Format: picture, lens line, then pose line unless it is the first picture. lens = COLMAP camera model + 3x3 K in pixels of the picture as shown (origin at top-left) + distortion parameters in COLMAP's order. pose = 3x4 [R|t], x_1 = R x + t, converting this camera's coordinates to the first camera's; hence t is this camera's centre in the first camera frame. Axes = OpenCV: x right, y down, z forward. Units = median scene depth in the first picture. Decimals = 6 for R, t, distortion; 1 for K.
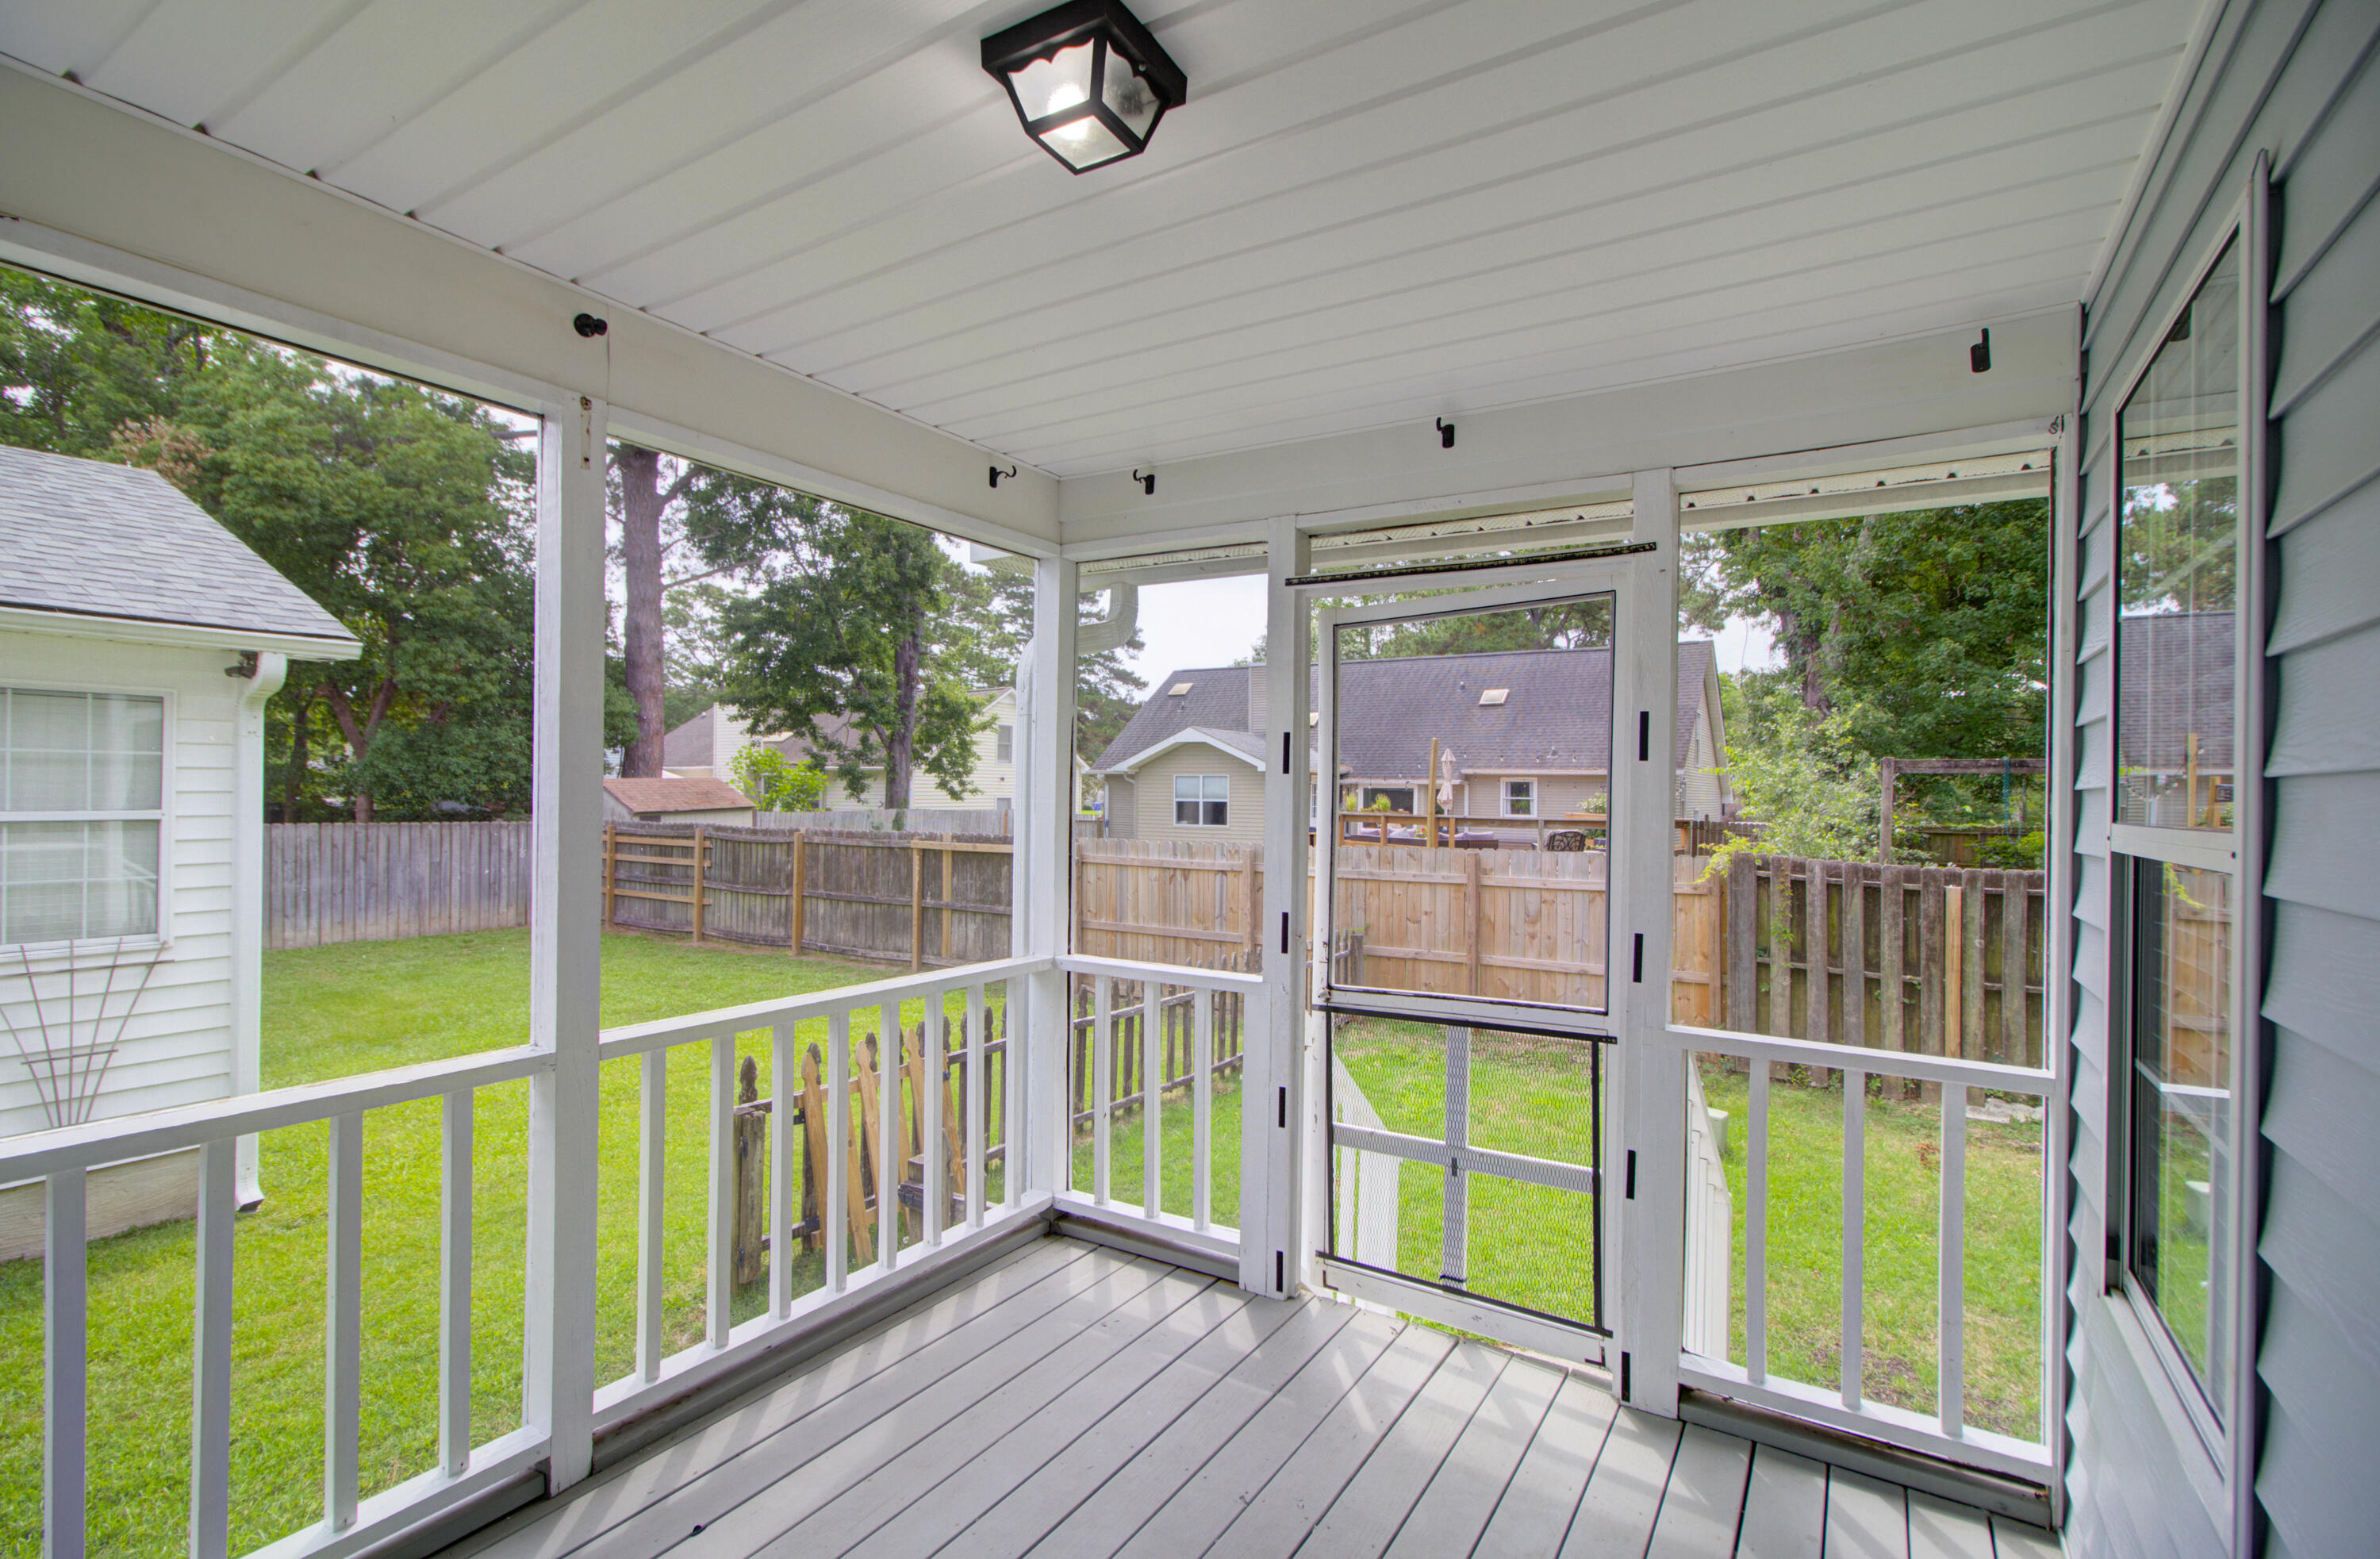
lens RADIAL K [[1096.7, 0, 1190.0], [0, 1096.7, 779.5], [0, 0, 1]] dist [-0.000820, 0.000591]
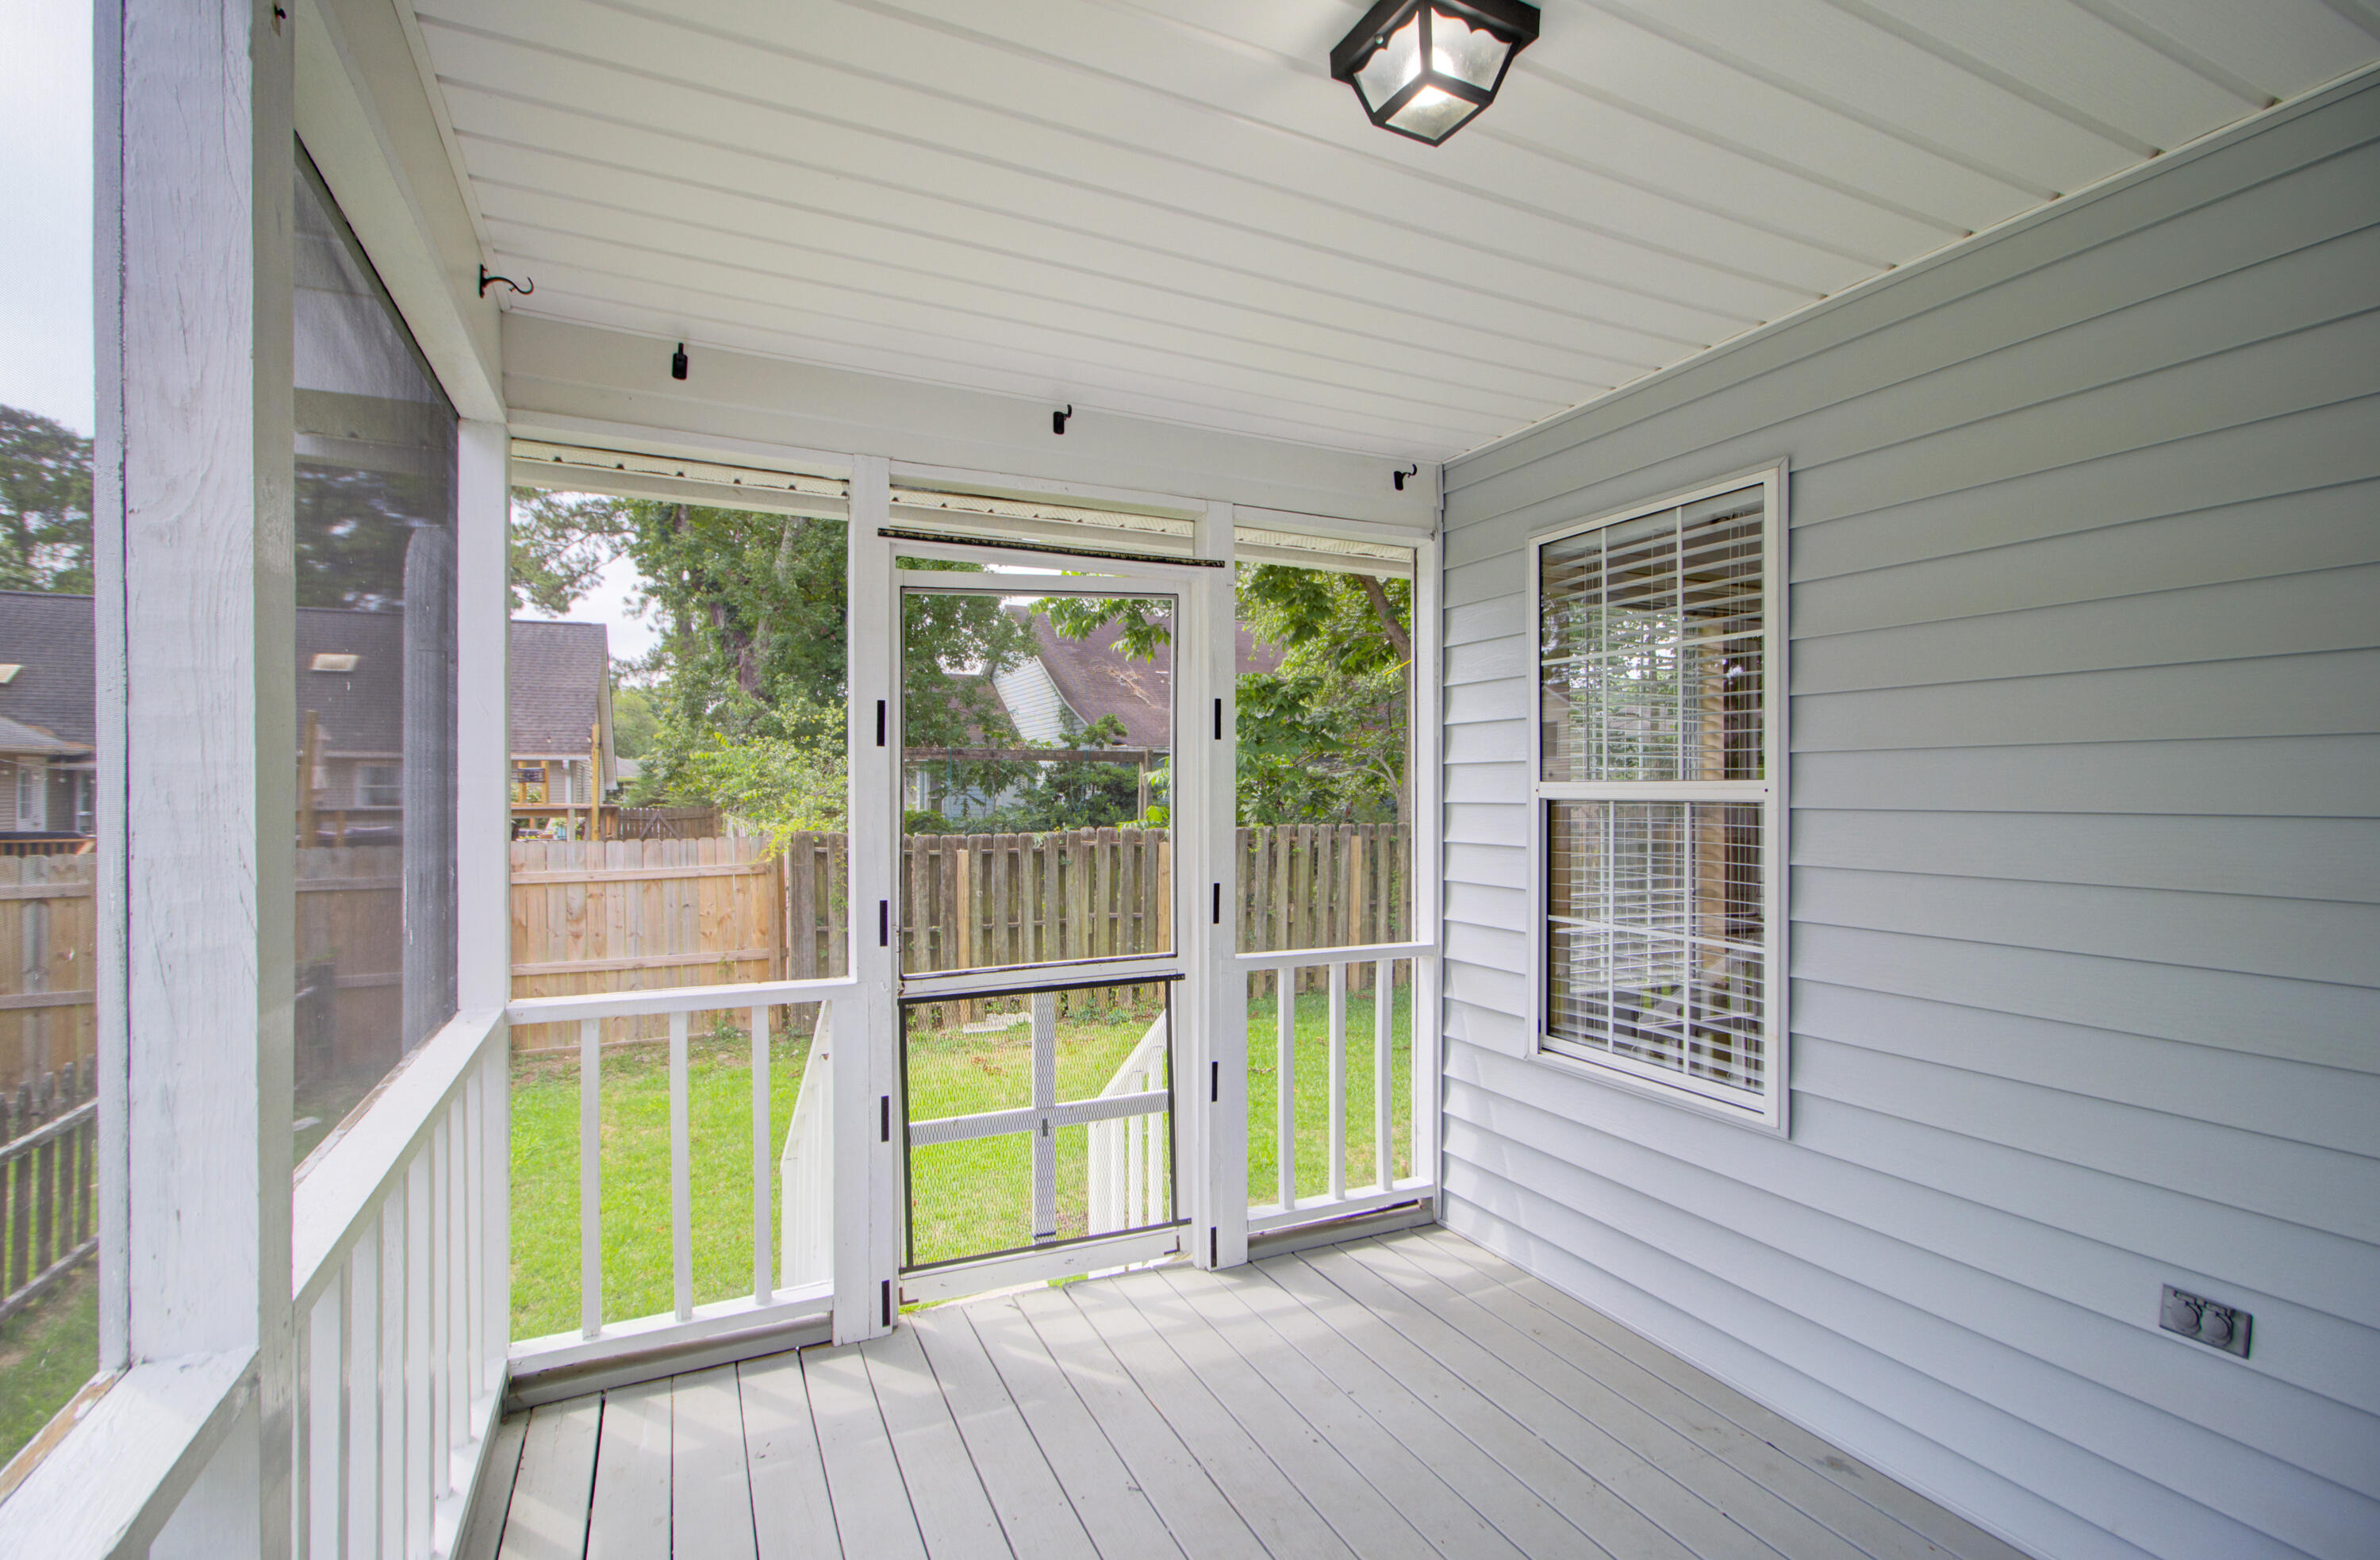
lens RADIAL K [[1072.1, 0, 1195.2], [0, 1072.1, 793.1], [0, 0, 1]] dist [-0.002320, 0.000252]
pose [[0.531731, -0.014516, 0.846789, -0.500815], [-0.006125, 0.999761, 0.020985, 0.012744], [-0.846891, -0.016345, 0.531515, 0.319391]]
